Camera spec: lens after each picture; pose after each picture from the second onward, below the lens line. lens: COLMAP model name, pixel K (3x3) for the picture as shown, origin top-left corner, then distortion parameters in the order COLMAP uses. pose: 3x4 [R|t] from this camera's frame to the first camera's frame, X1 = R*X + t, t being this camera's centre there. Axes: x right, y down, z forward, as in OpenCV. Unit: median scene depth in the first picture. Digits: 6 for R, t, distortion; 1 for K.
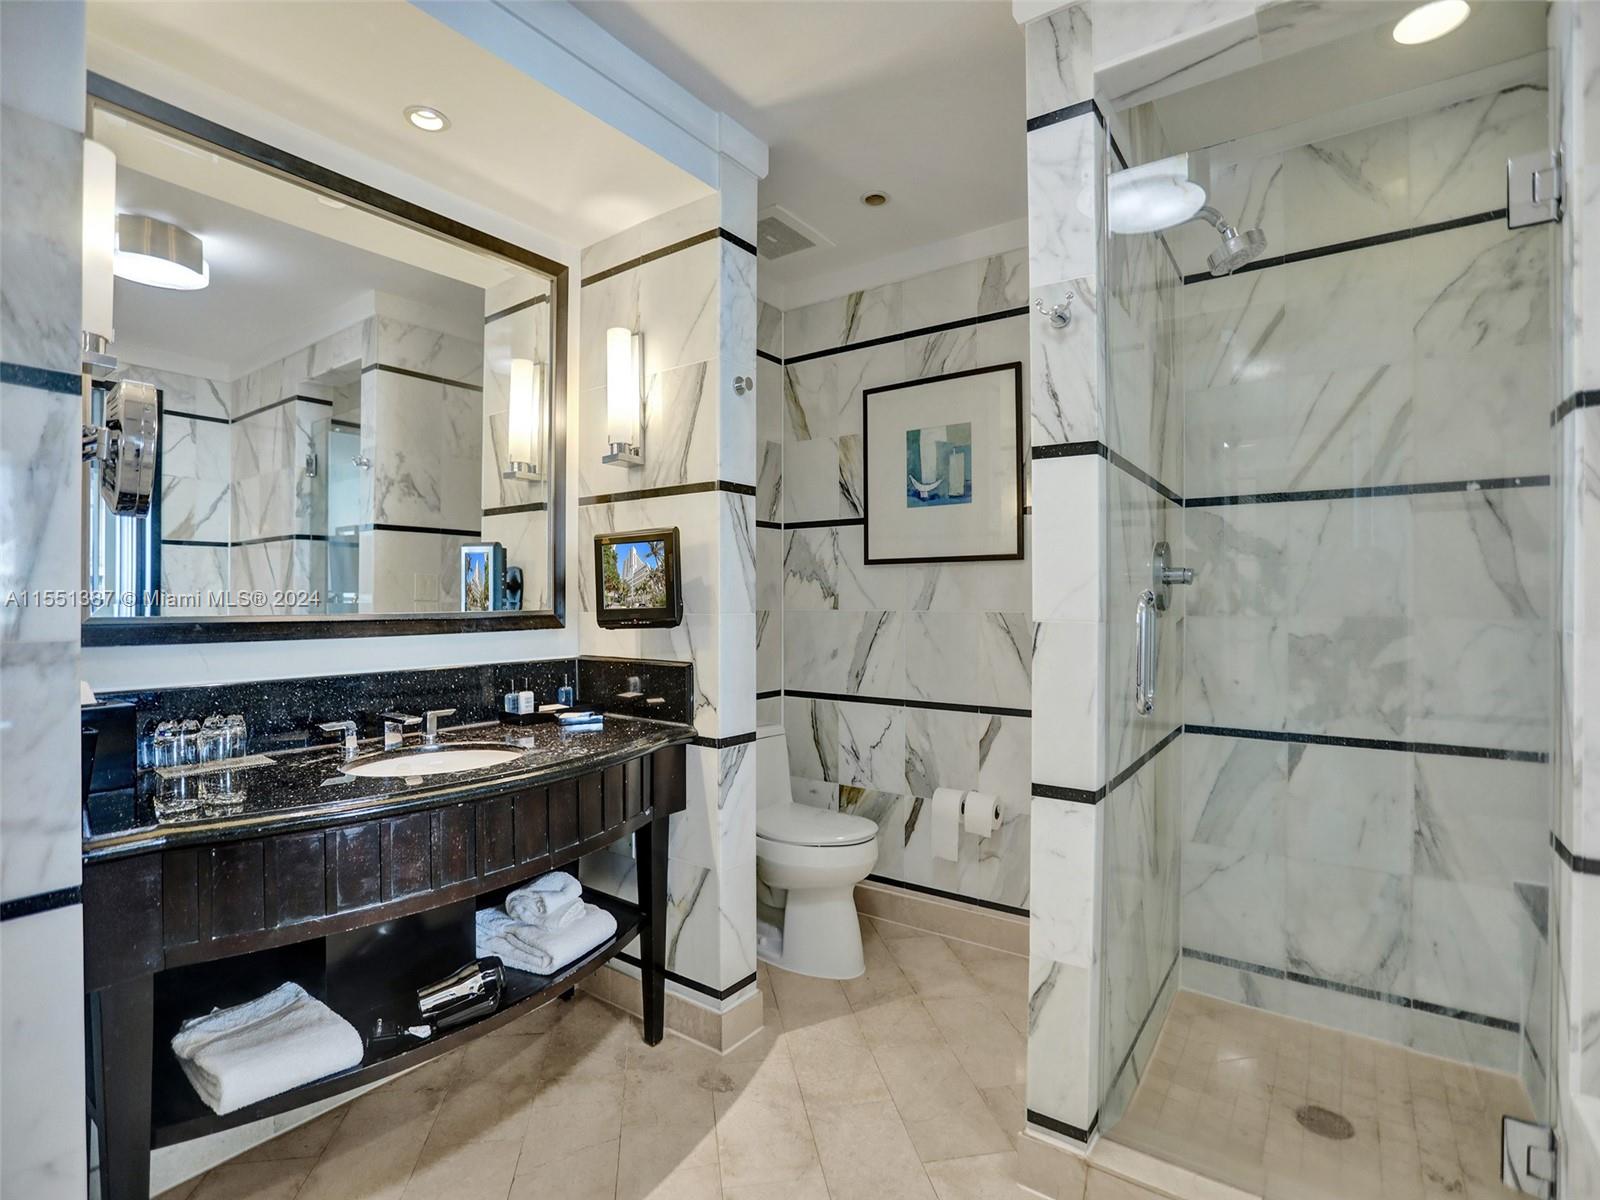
lens RADIAL K [[775.4, 0, 794.4], [0, 775.4, 604.0], [0, 0, 1]] dist [-0.069164, 0.027522]
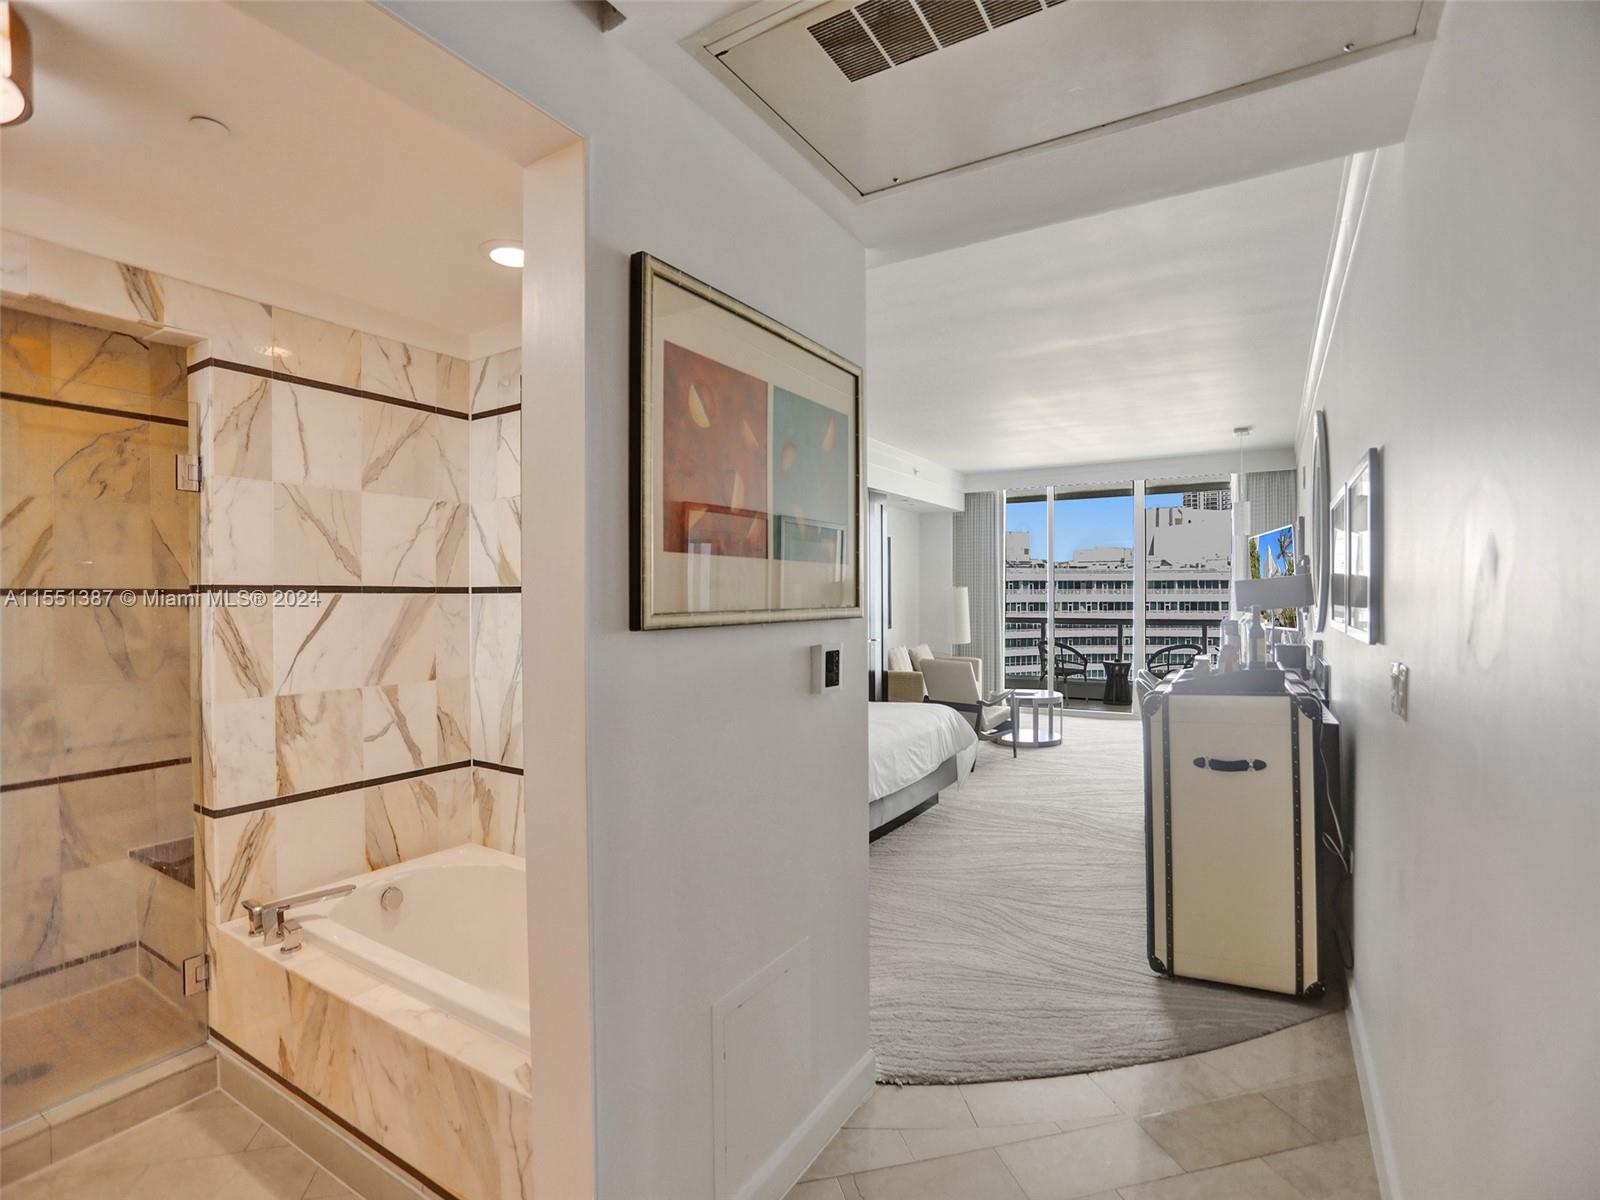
lens RADIAL K [[775.4, 0, 794.4], [0, 775.4, 604.0], [0, 0, 1]] dist [-0.069164, 0.027522]
pose [[-0.075534, -0.007843, 0.997112, -0.610185], [0.008663, 0.999926, 0.008521, -0.126920], [-0.997106, 0.009282, -0.075461, -0.240402]]
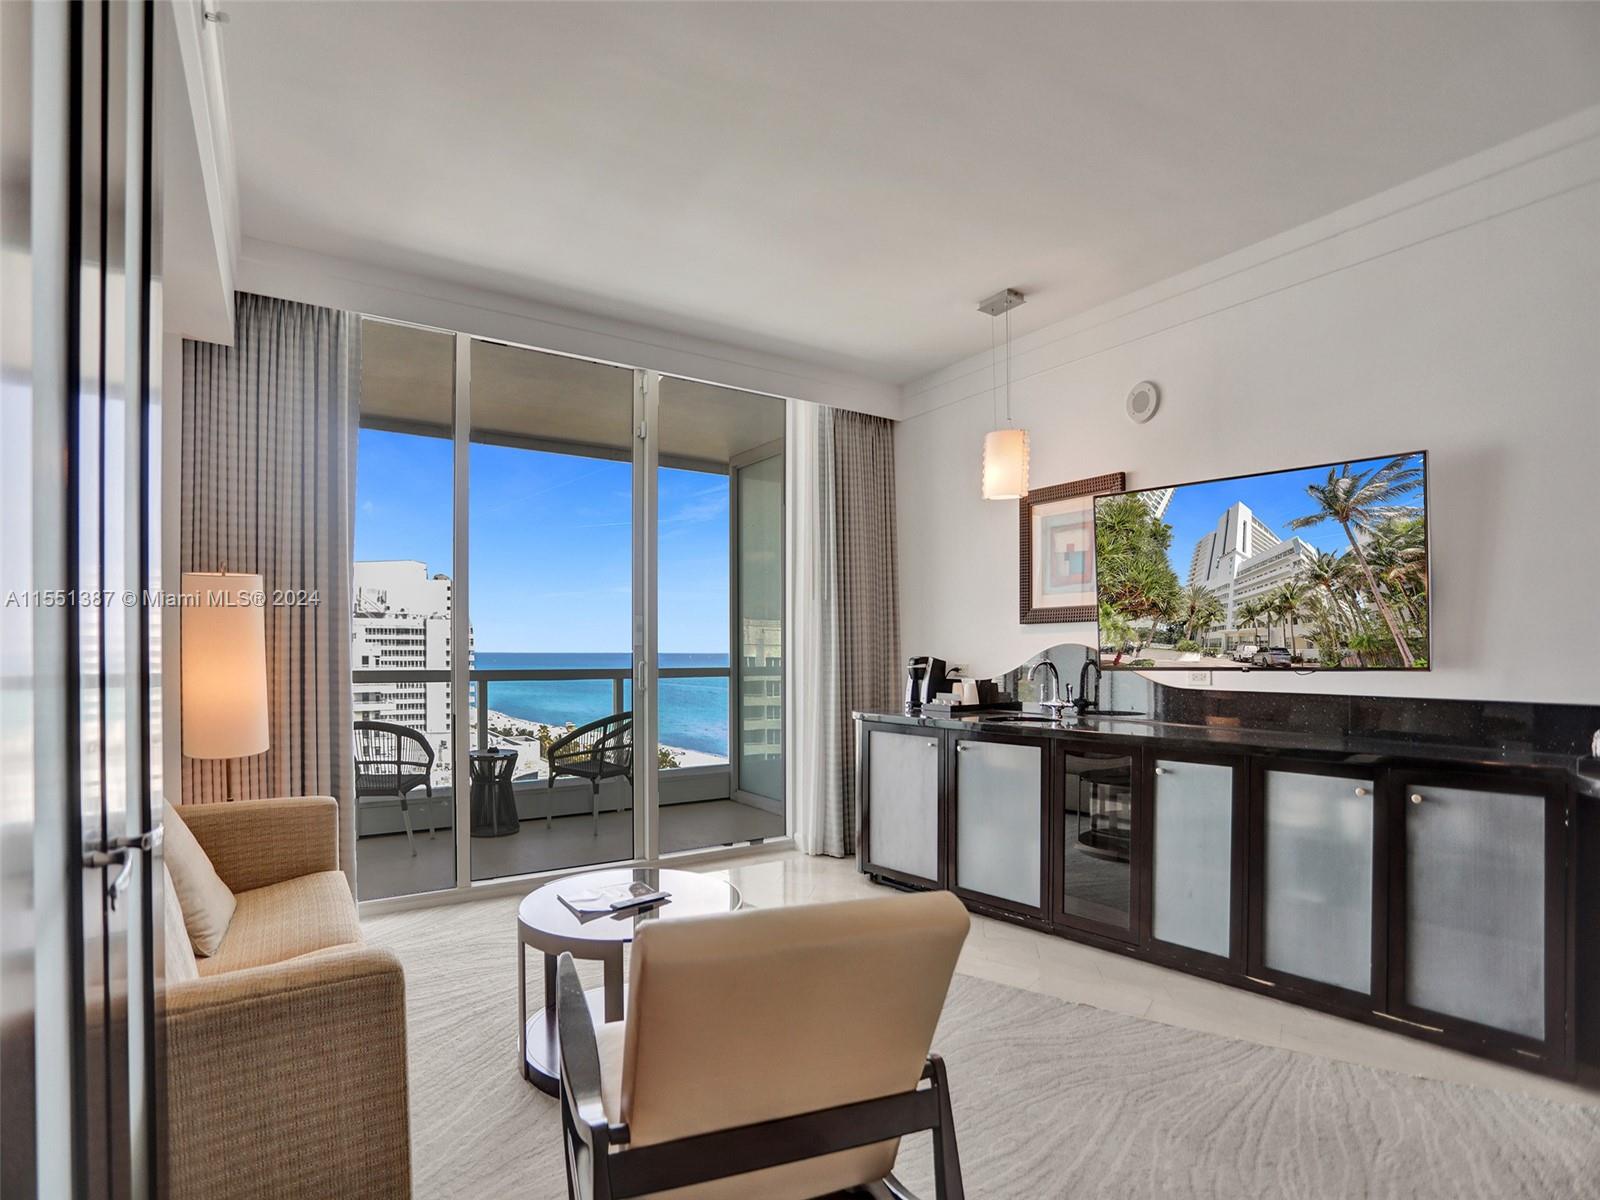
lens RADIAL K [[824.6, 0, 801.8], [0, 824.6, 645.2], [0, 0, 1]] dist [0.003084, 0.000417]
pose [[-0.937153, 0.003861, 0.348896, 2.419188], [0.007888, 0.999918, 0.010123, -0.059980], [-0.348828, 0.012239, -0.937107, -0.493278]]
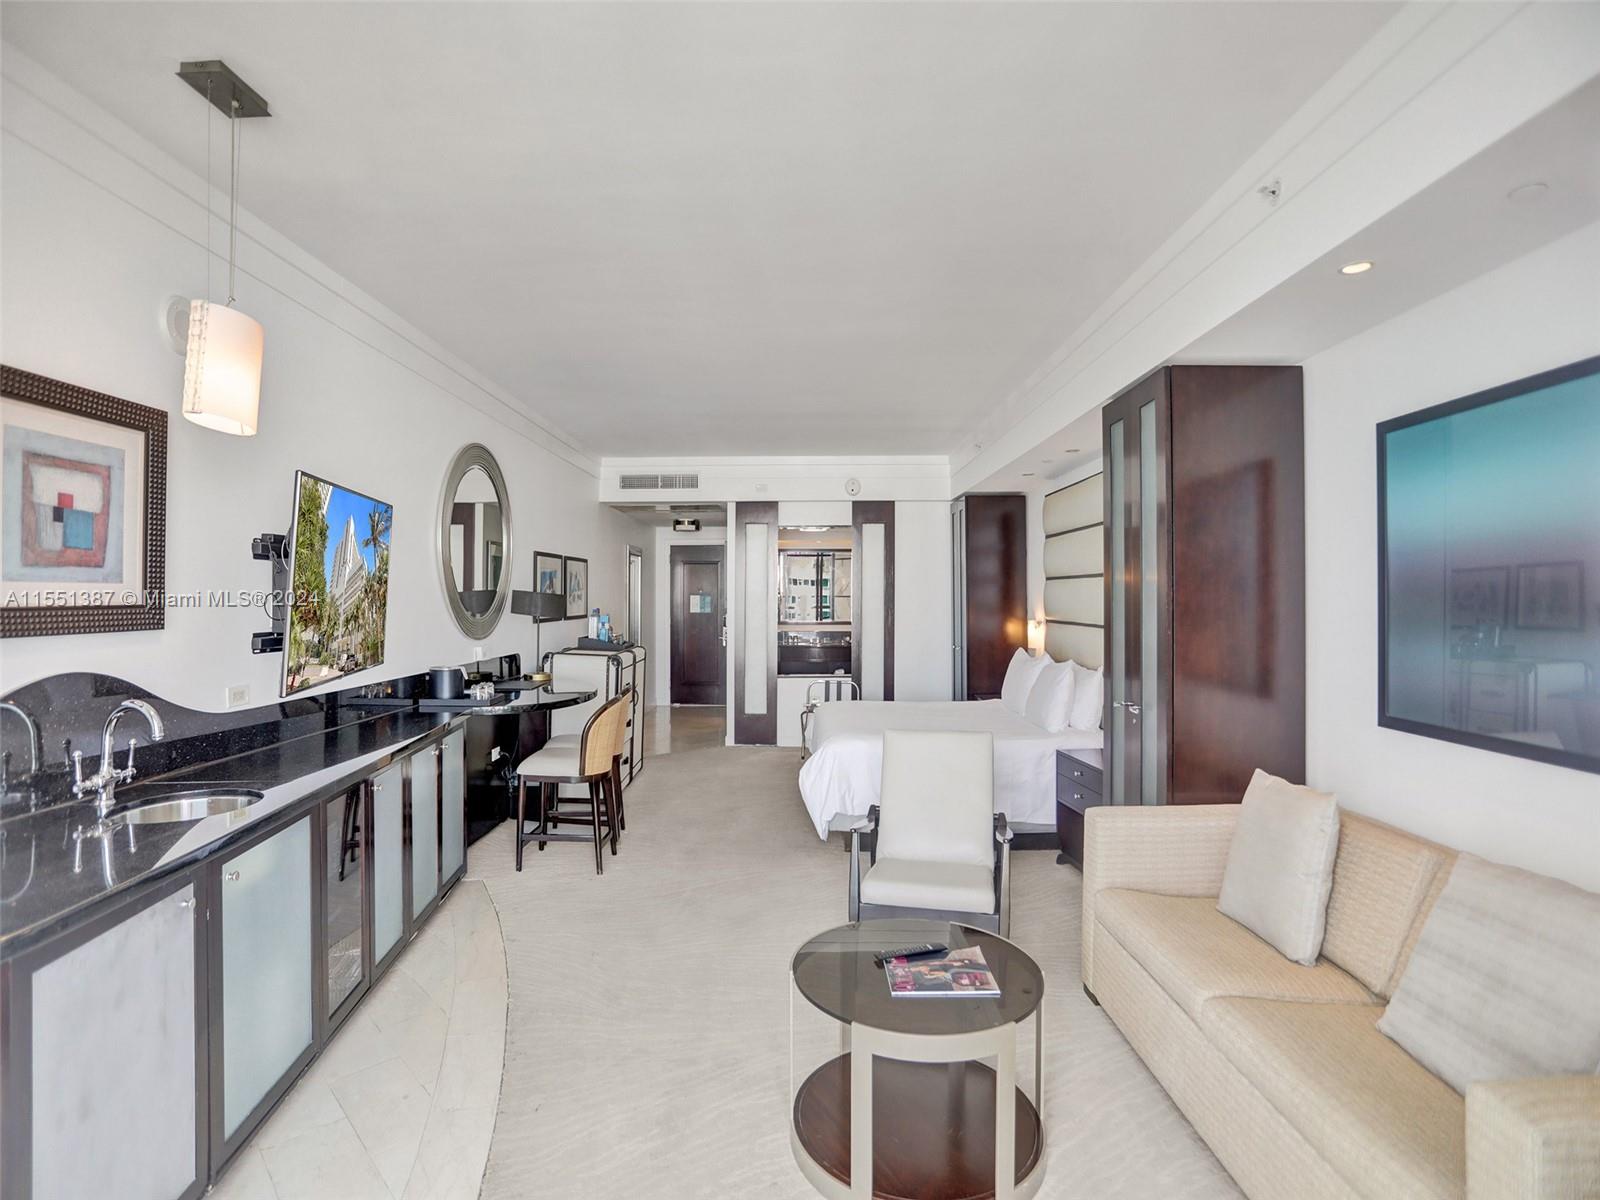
lens RADIAL K [[786.3, 0, 793.8], [0, 786.3, 574.9], [0, 0, 1]] dist [-0.068144, 0.028531]
pose [[0.571321, -0.020932, -0.820460, 3.960620], [-0.001867, 0.999639, -0.026803, -0.155903], [0.820724, 0.016845, 0.571076, -2.458202]]
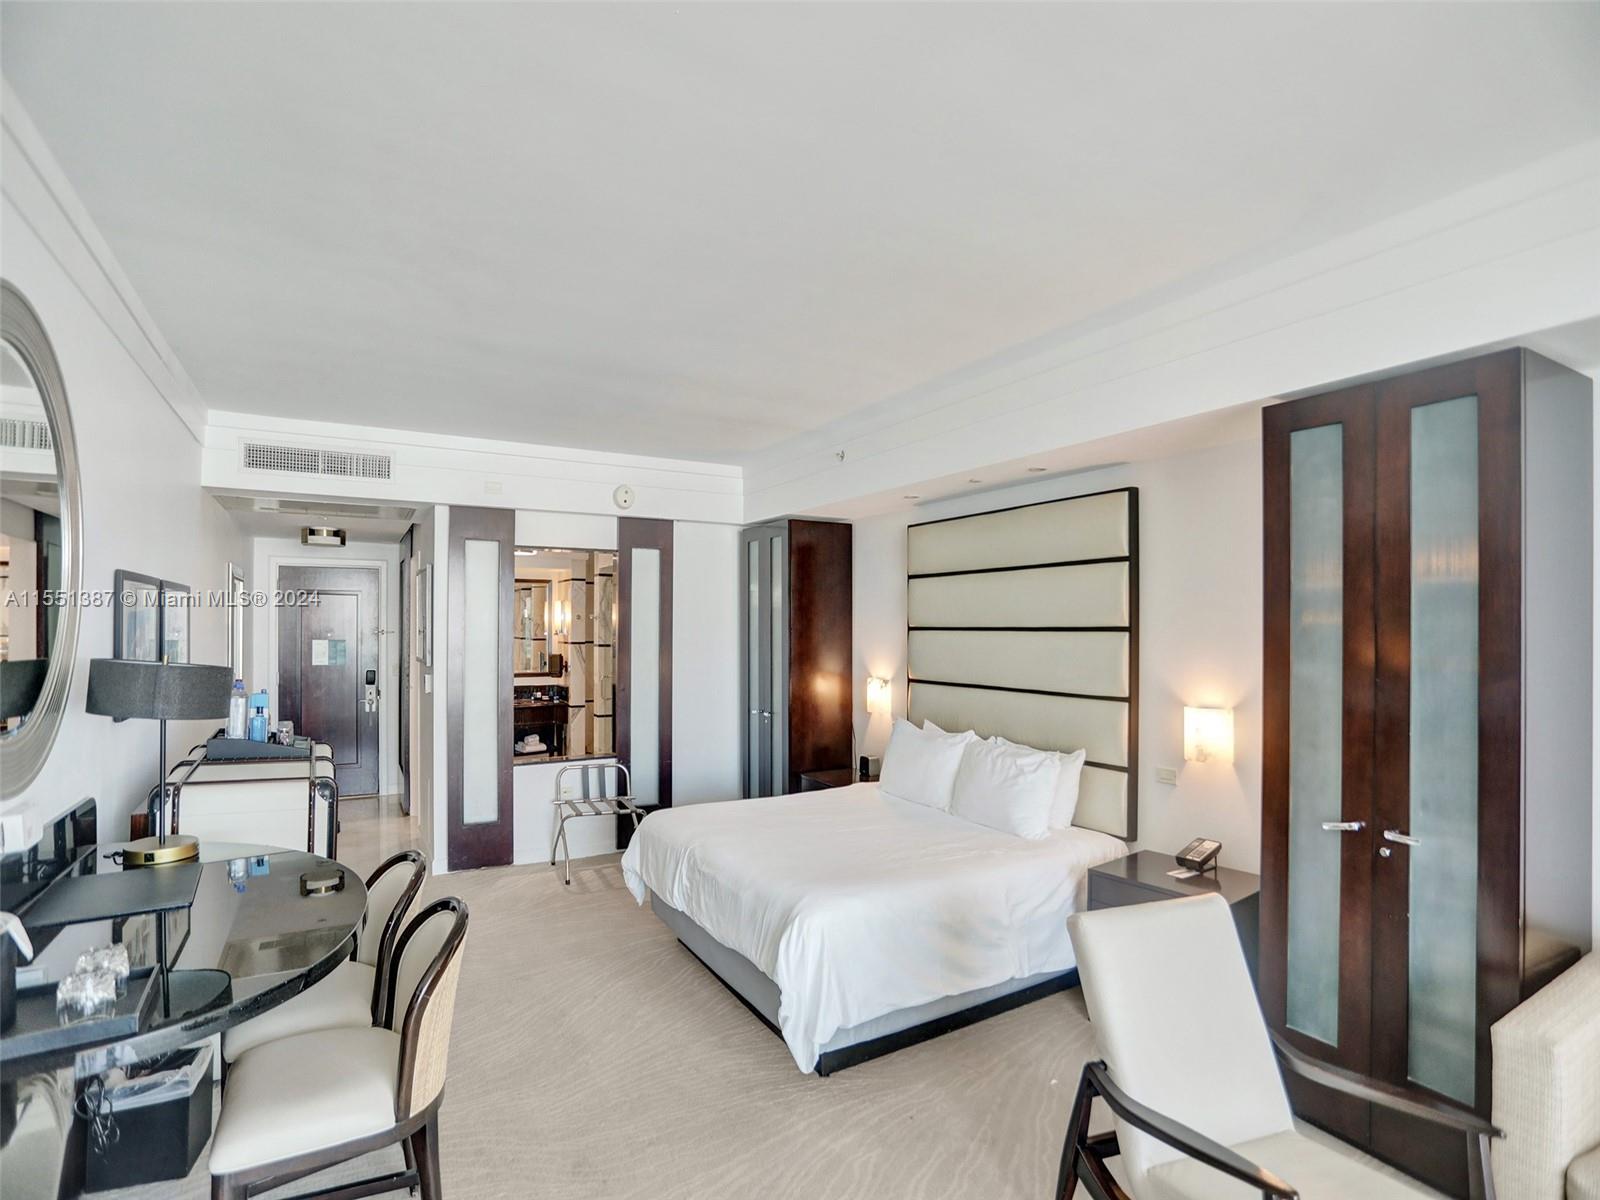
lens RADIAL K [[783.5, 0, 796.6], [0, 783.5, 624.5], [0, 0, 1]] dist [-0.079989, 0.033472]
pose [[0.915064, 0.002728, -0.403299, 2.610532], [-0.005845, 0.999962, -0.006499, -0.224181], [0.403266, 0.008304, 0.915045, -2.310424]]
